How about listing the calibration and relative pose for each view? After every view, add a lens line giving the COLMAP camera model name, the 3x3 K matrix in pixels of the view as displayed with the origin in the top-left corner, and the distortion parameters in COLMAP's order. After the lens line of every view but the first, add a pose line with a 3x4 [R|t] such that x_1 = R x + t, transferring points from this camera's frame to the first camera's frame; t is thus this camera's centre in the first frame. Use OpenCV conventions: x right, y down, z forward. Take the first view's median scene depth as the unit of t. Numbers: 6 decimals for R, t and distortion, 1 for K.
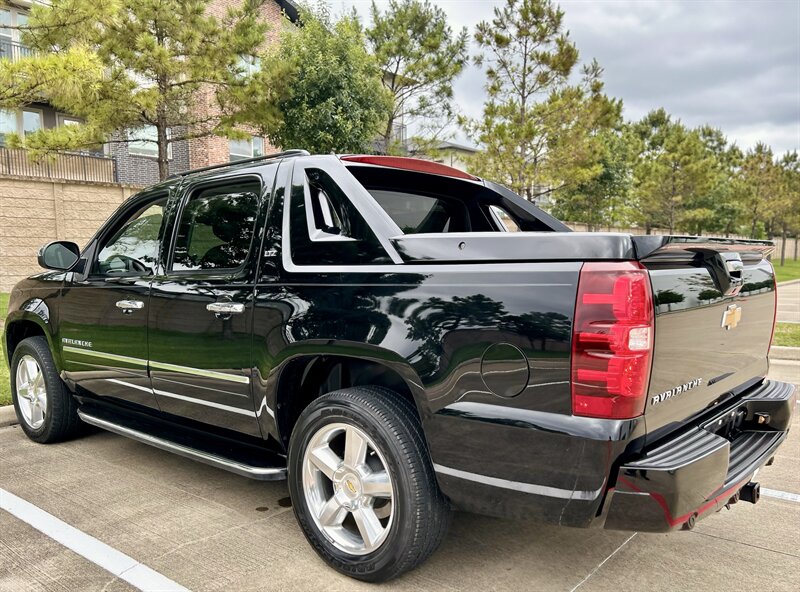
lens RADIAL K [[662.8, 0, 424.3], [0, 662.8, 336.1], [0, 0, 1]] dist [0.026872, -0.017038]
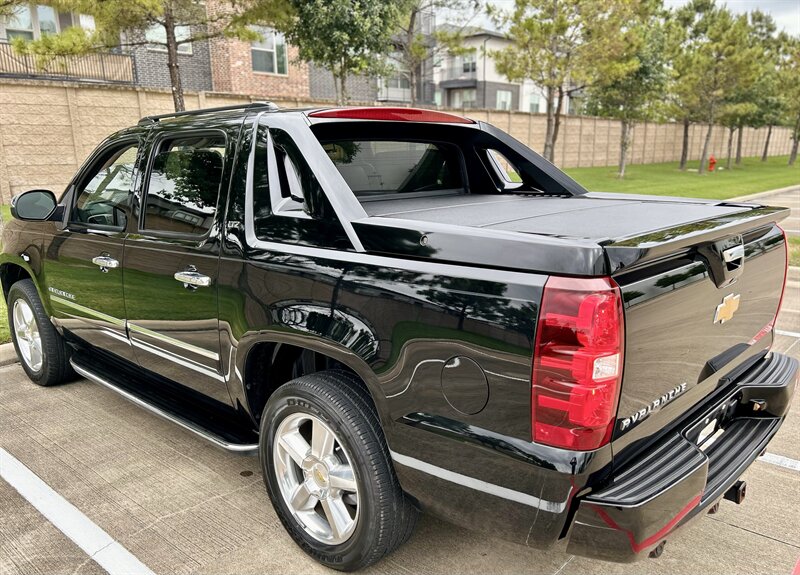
lens RADIAL K [[652.5, 0, 437.2], [0, 652.5, 323.8], [0, 0, 1]] dist [0.034848, -0.030912]
pose [[0.999520, 0.005006, -0.030576, 0.070636], [-0.000641, 0.989992, 0.141126, -0.101829], [0.030976, -0.141038, 0.989519, 0.073870]]
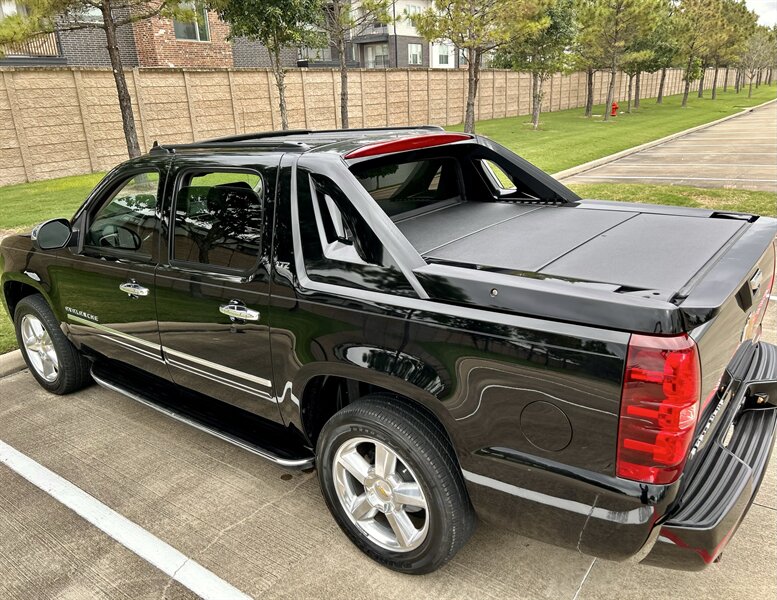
lens RADIAL K [[611.3, 0, 397.6], [0, 611.3, 304.0], [0, 0, 1]] dist [0.036569, -0.035575]
pose [[0.998042, -0.056129, 0.027594, -0.077522], [0.049380, 0.977906, 0.203131, -0.214242], [-0.038386, -0.201370, 0.978763, 0.074686]]
